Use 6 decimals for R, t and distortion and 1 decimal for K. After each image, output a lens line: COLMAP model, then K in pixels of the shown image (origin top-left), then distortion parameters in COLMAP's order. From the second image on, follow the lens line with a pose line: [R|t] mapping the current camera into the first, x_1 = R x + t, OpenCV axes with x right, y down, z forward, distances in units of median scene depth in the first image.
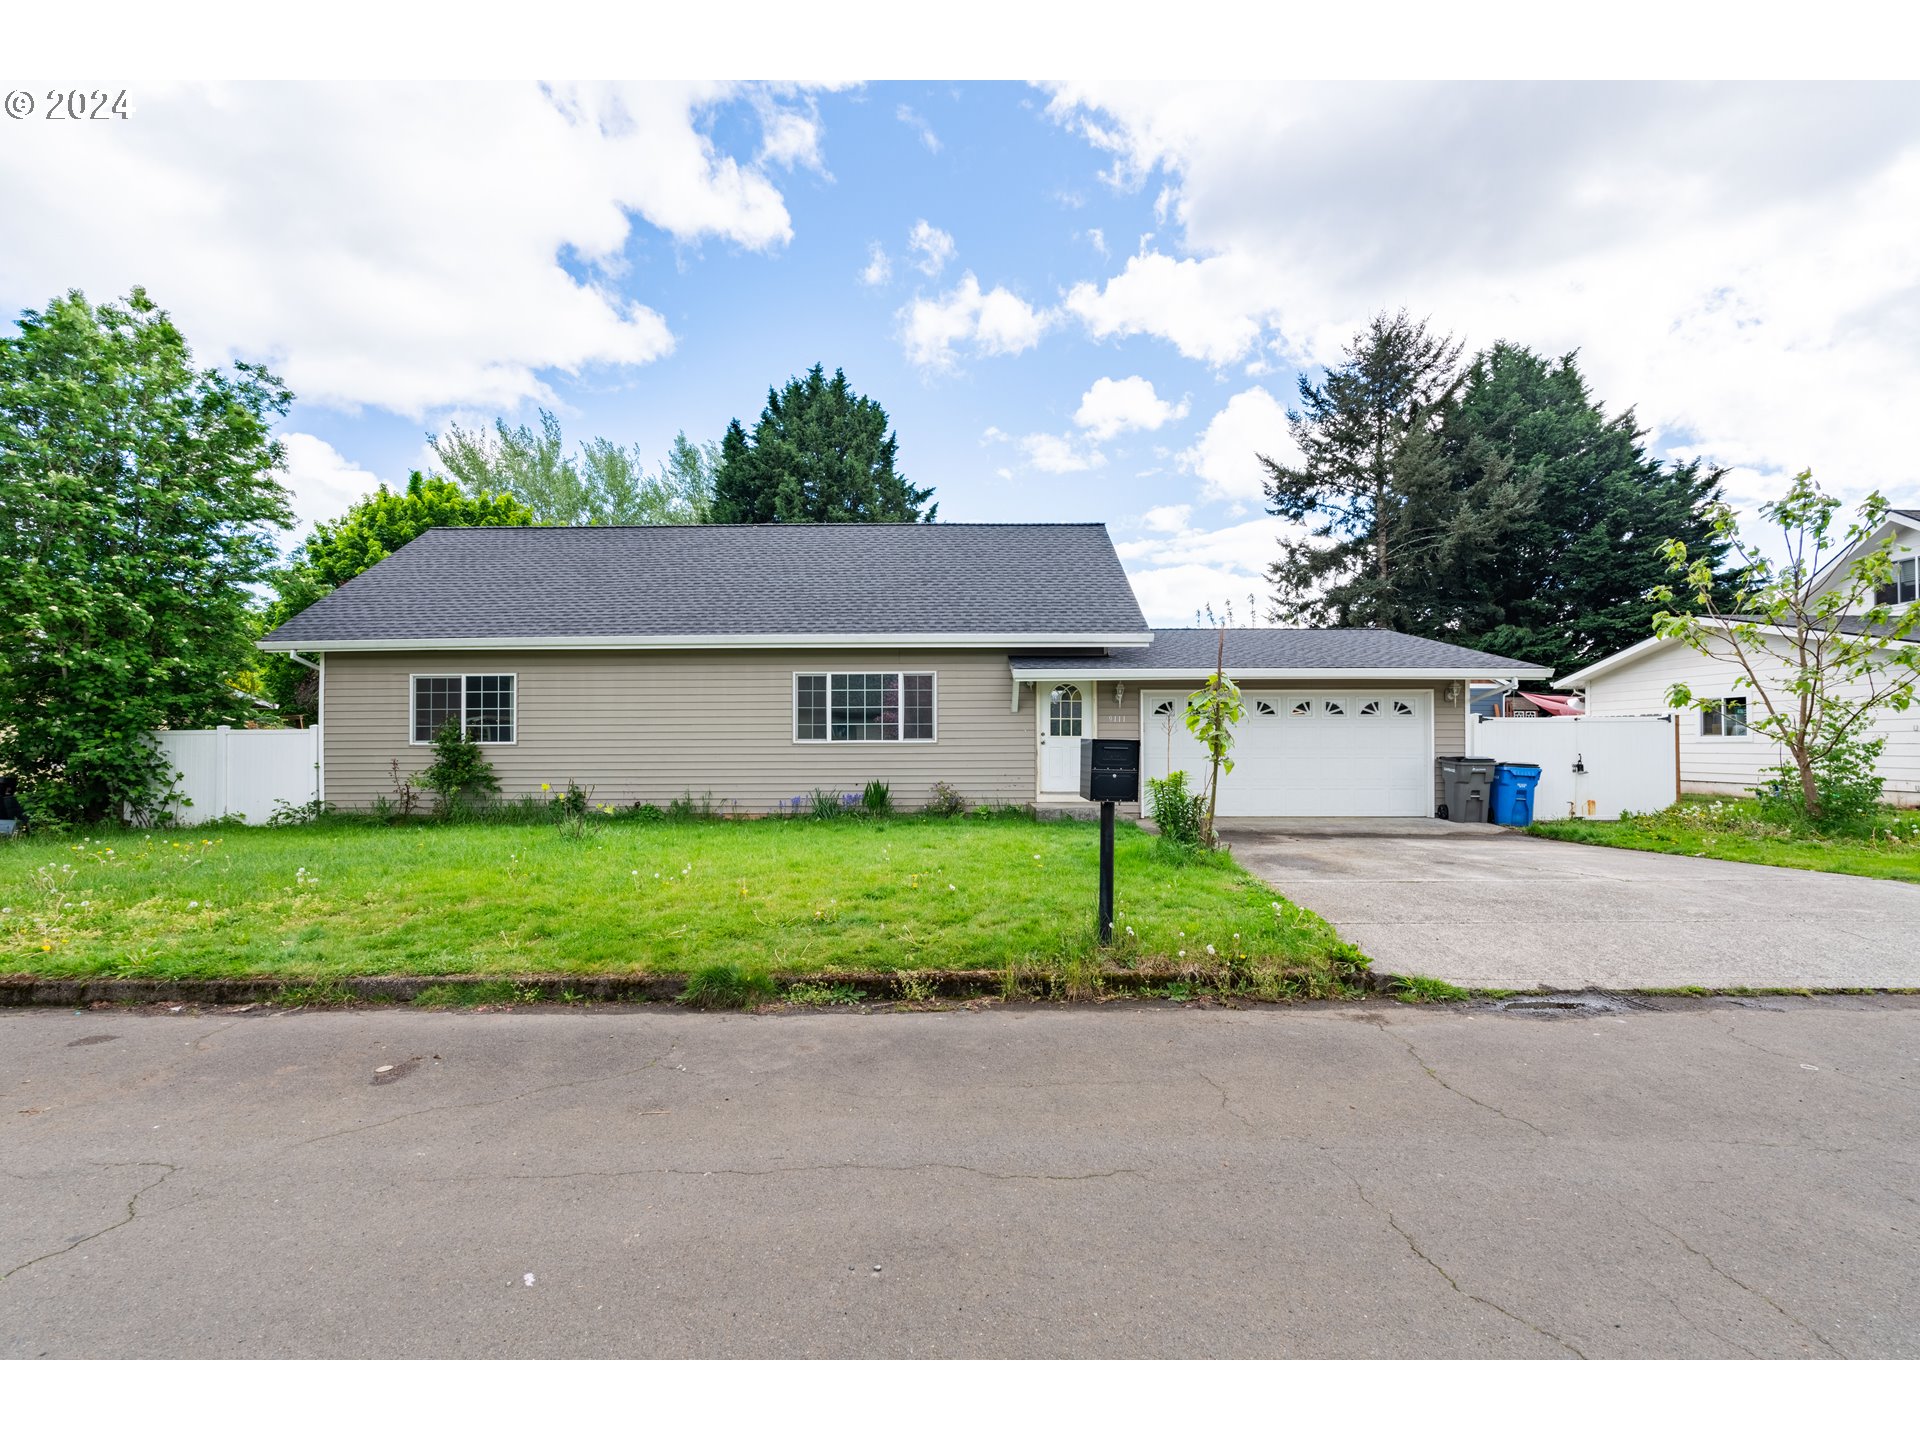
lens RADIAL K [[844.7, 0, 956.2], [0, 844.7, 730.8], [0, 0, 1]] dist [-0.005801, 0.001011]
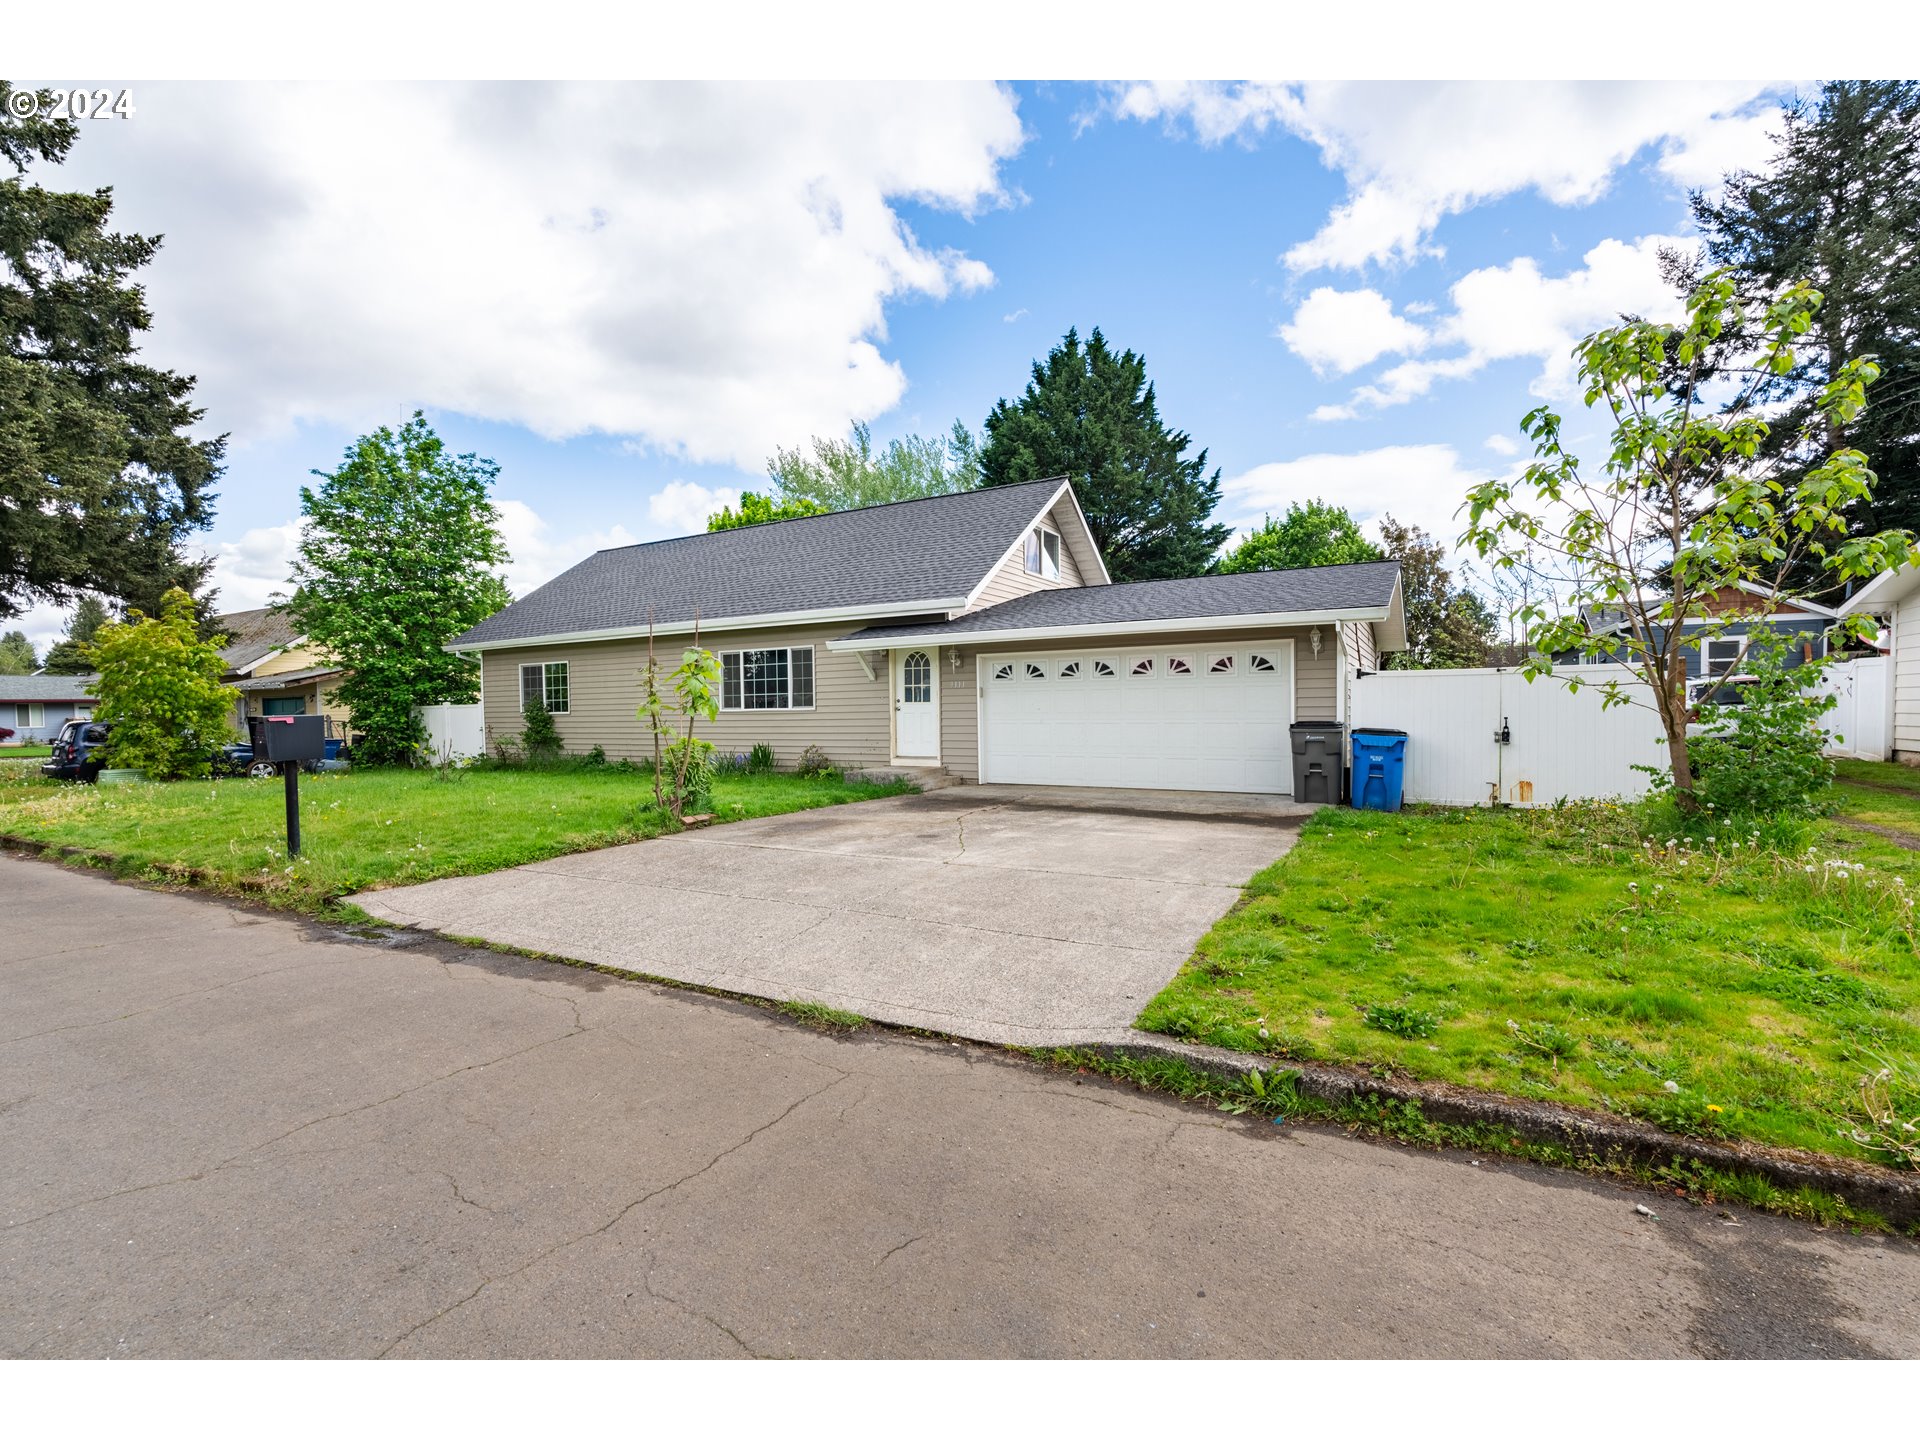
lens RADIAL K [[844.7, 0, 956.2], [0, 844.7, 730.8], [0, 0, 1]] dist [-0.005801, 0.001011]
pose [[0.873023, 0.003189, -0.487669, 0.673801], [0.018483, 0.999044, 0.039621, 0.001034], [0.487329, -0.043604, 0.872129, 0.126213]]
